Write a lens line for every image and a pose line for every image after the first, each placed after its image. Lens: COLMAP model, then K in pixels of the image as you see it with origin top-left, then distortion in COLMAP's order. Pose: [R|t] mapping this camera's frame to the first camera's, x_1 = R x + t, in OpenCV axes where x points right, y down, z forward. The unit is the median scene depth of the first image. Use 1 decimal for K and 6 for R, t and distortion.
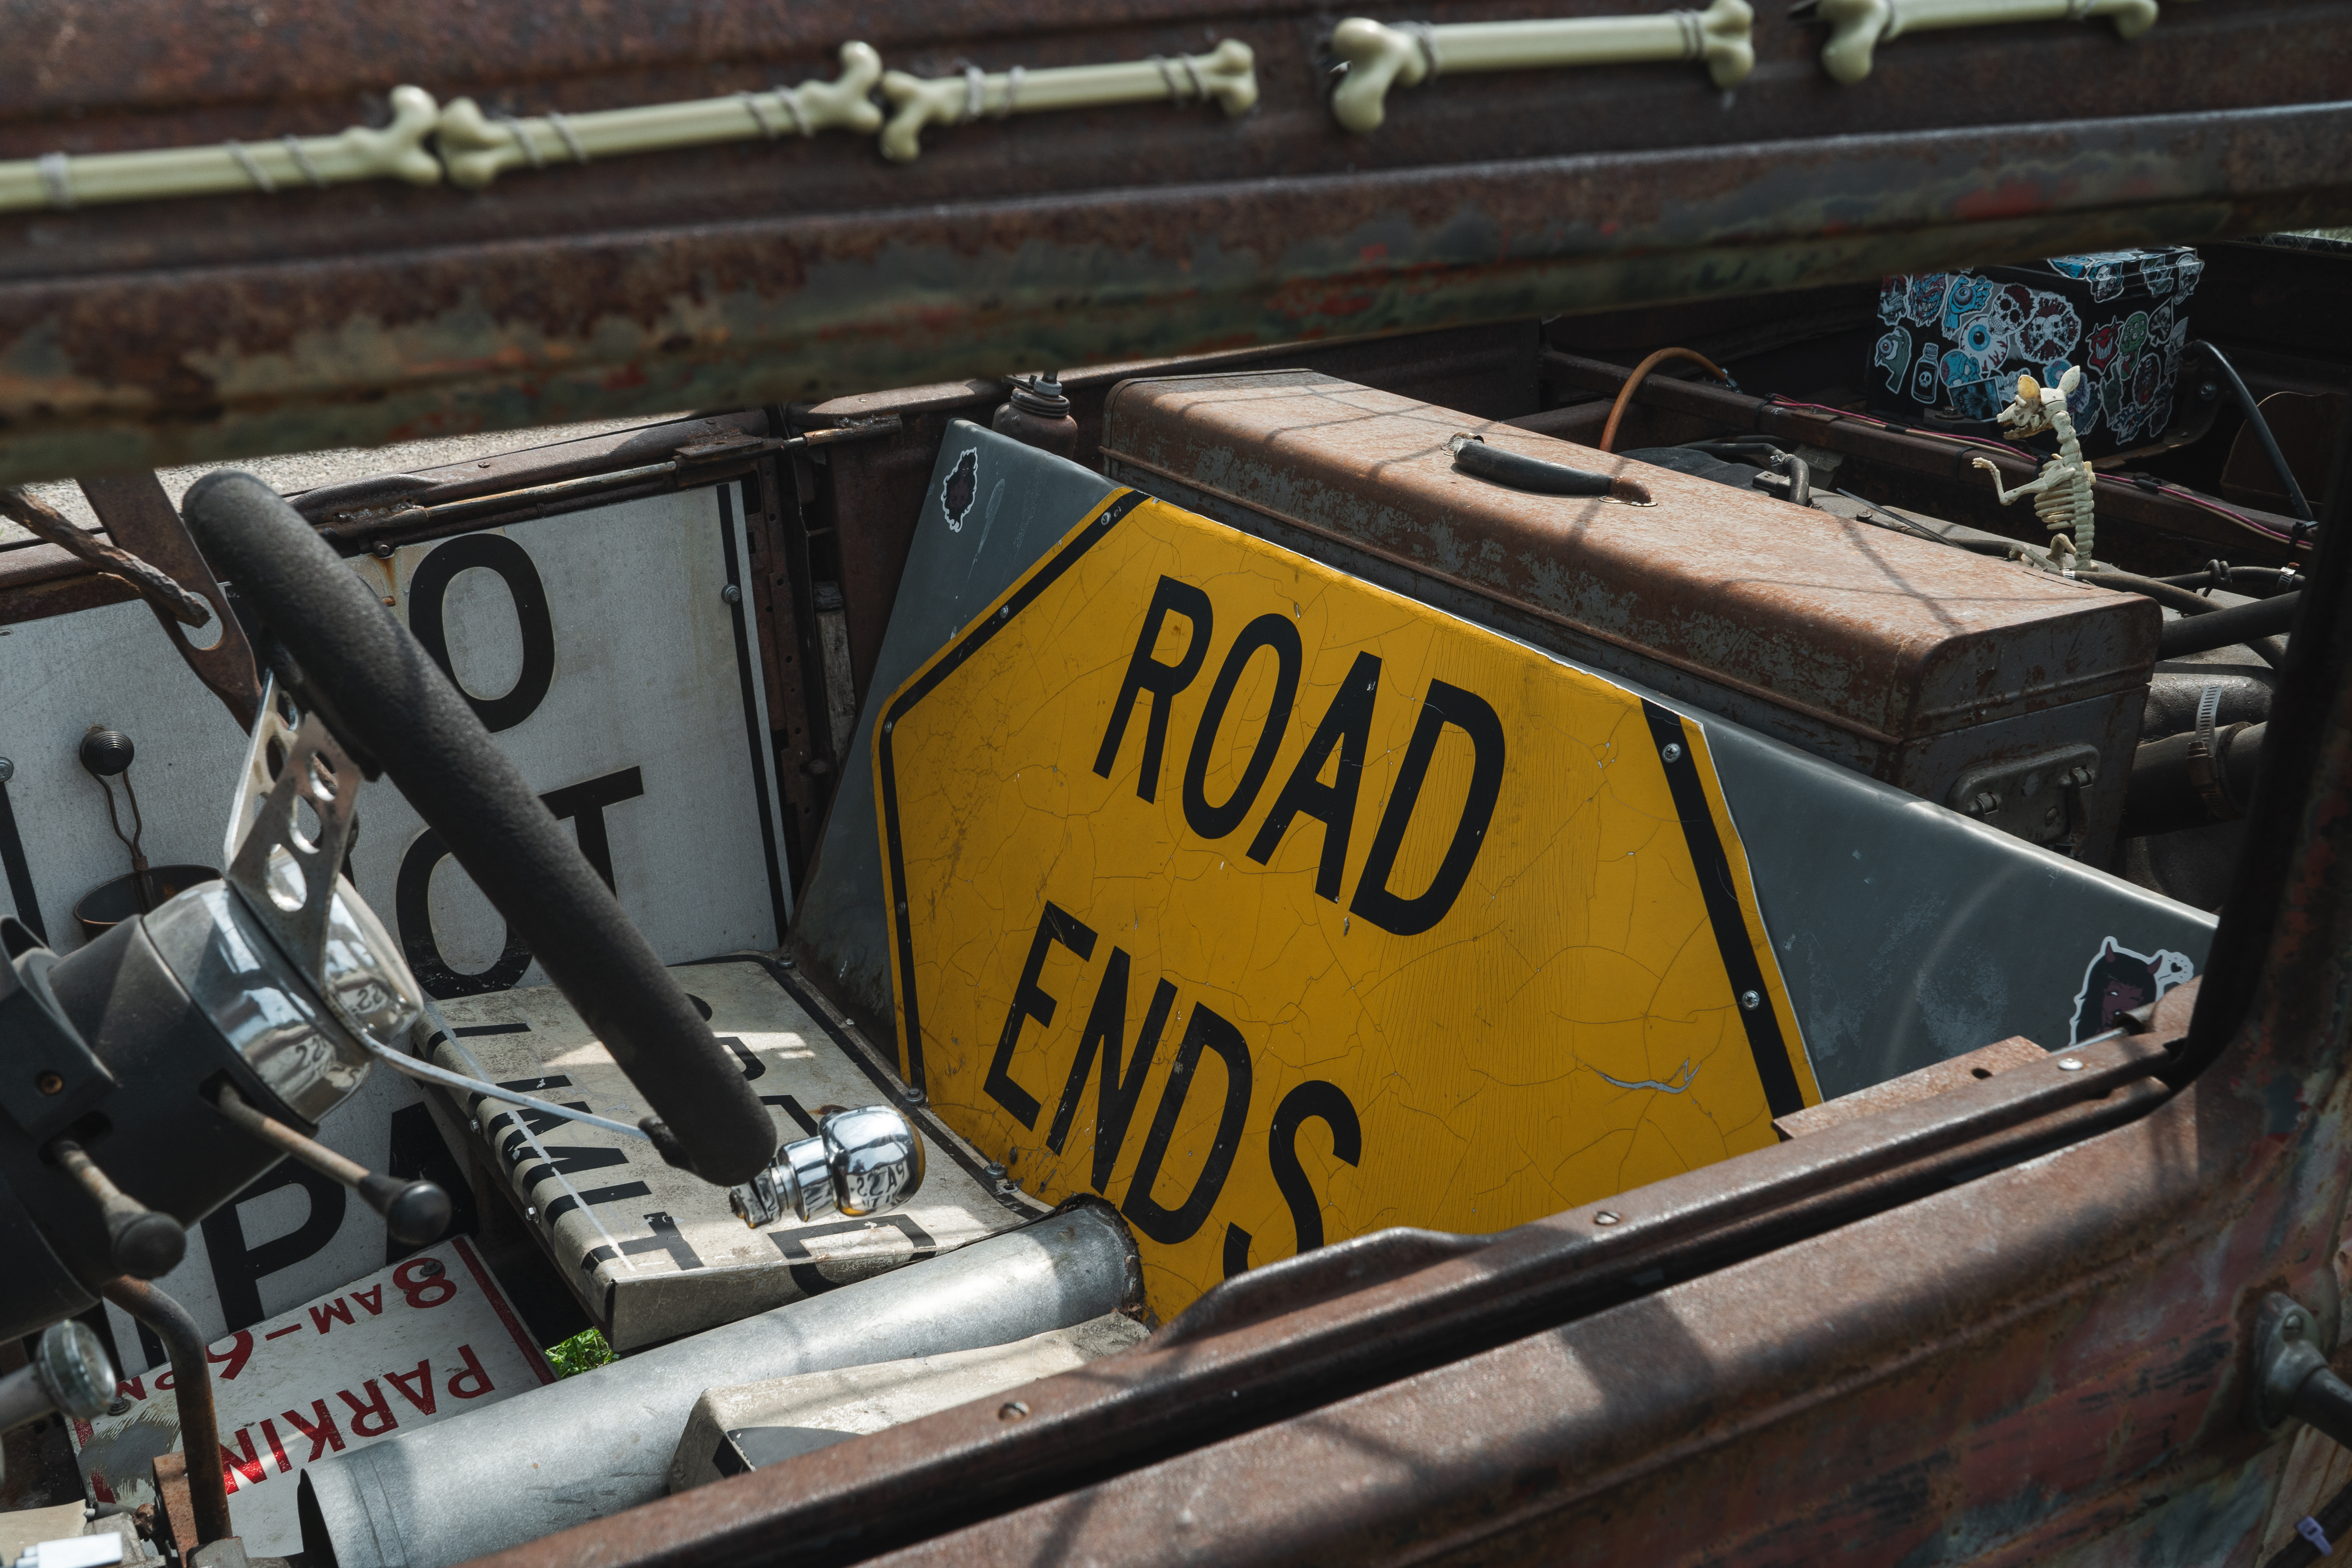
lens RADIAL K [[1996.1, 0, 1173.6], [0, 1996.1, 790.8], [0, 0, 1]] dist [-0.006280, -0.002994]
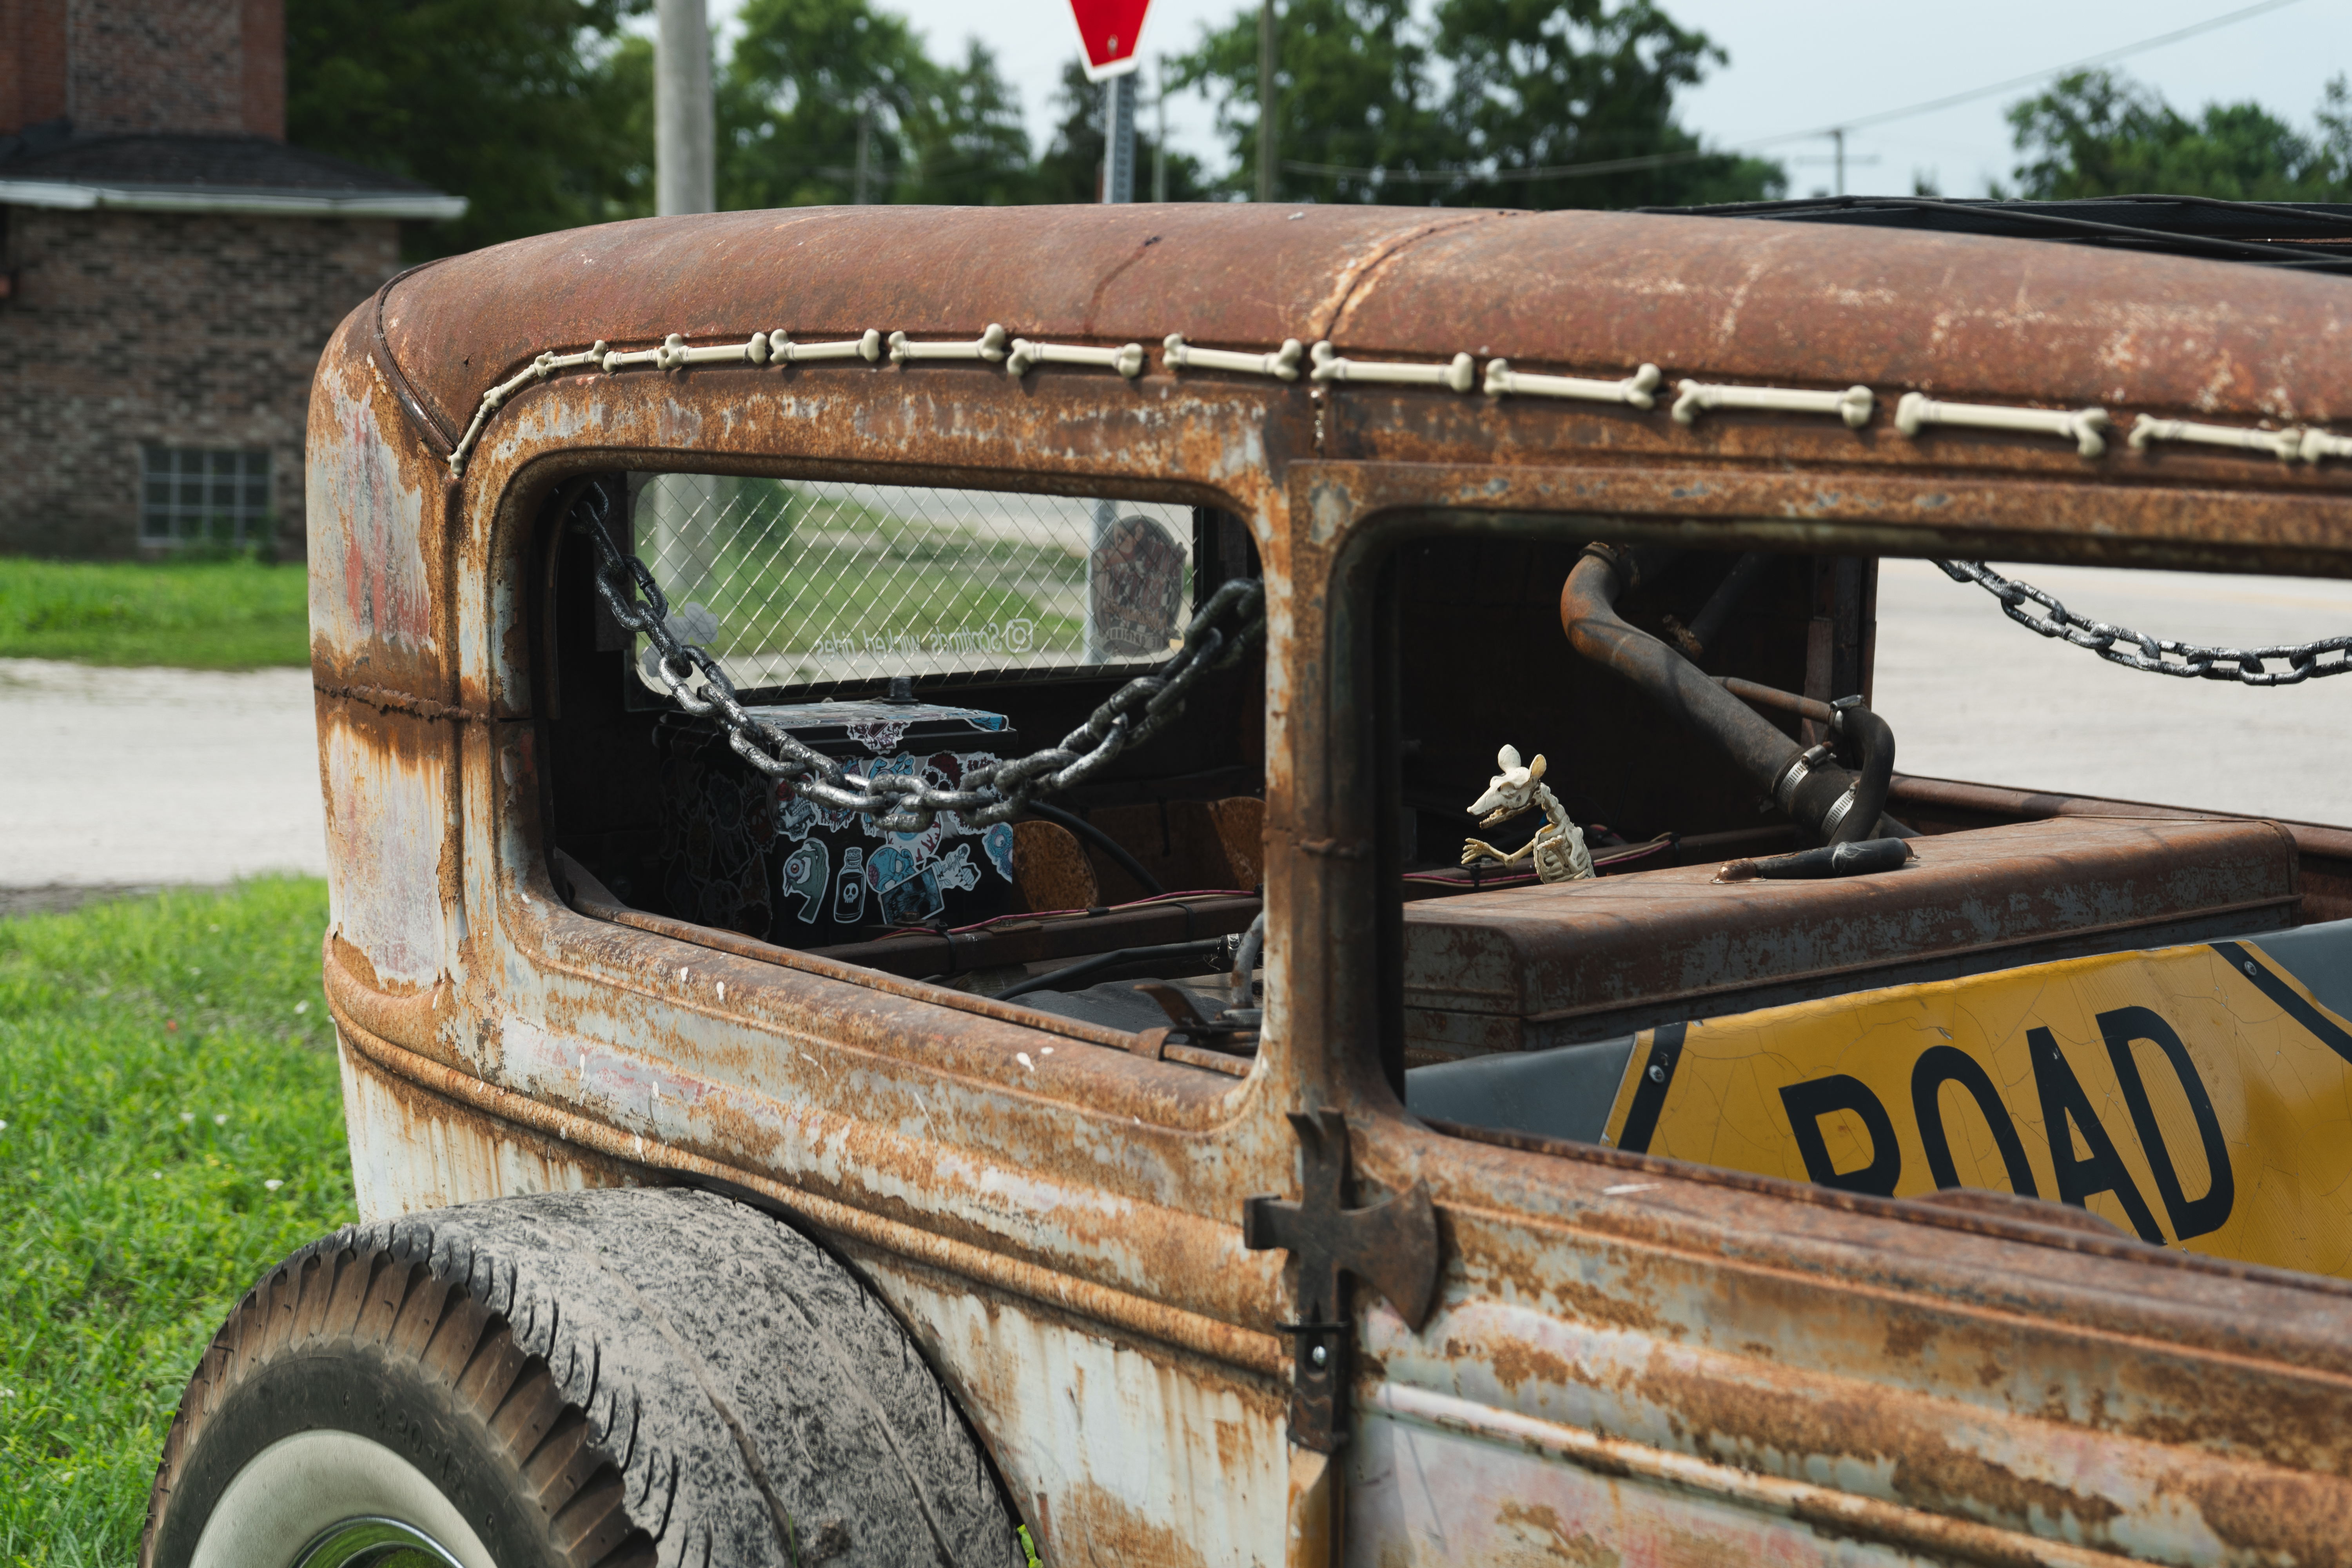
lens RADIAL K [[4145.7, 0, 1197.3], [0, 4145.7, 770.7], [0, 0, 1]] dist [0.022692, 0.000000]
pose [[-0.108050, -0.102599, 0.988837, -1.311312], [0.399475, 0.906345, 0.137691, -0.441571], [-0.910354, 0.409893, -0.056945, 0.996060]]
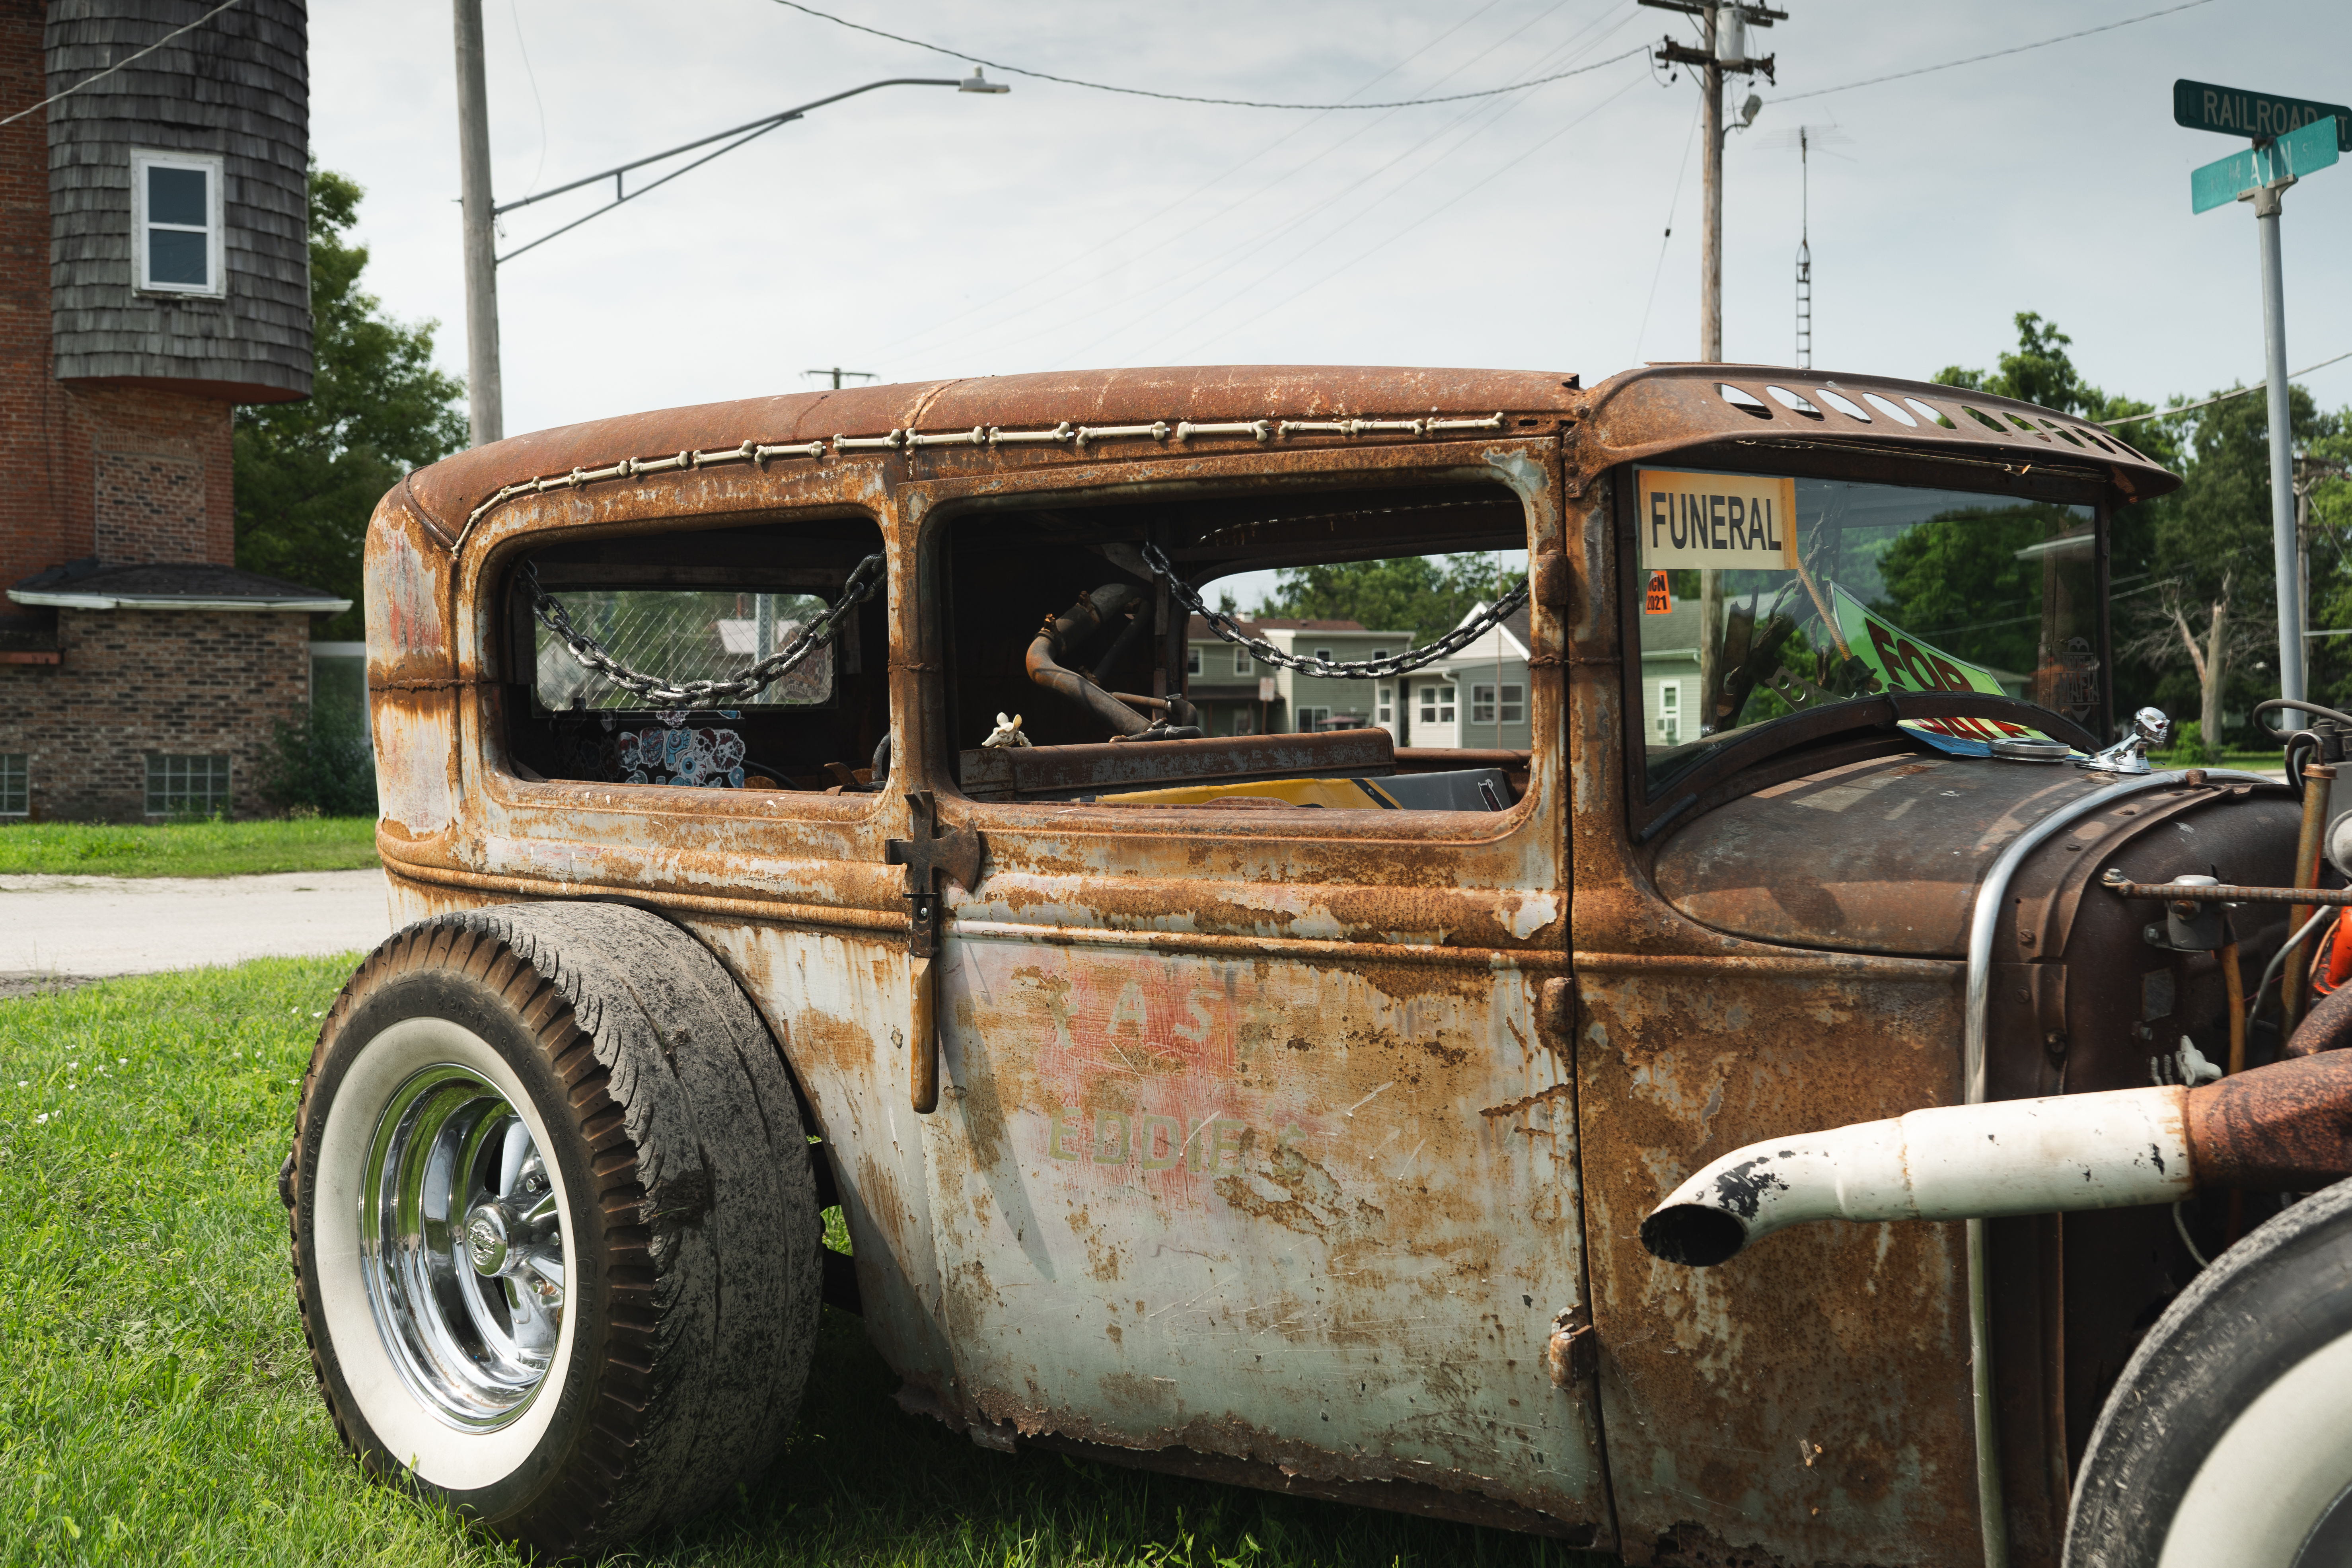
lens RADIAL K [[2495.8, 0, 1209.4], [0, 2495.8, 786.2], [0, 0, 1]] dist [0.004842, 0.000000]
pose [[-0.268336, -0.027119, 0.962944, -1.616942], [0.407502, 0.902568, 0.138974, -0.323530], [-0.872891, 0.429693, -0.231140, 1.121709]]
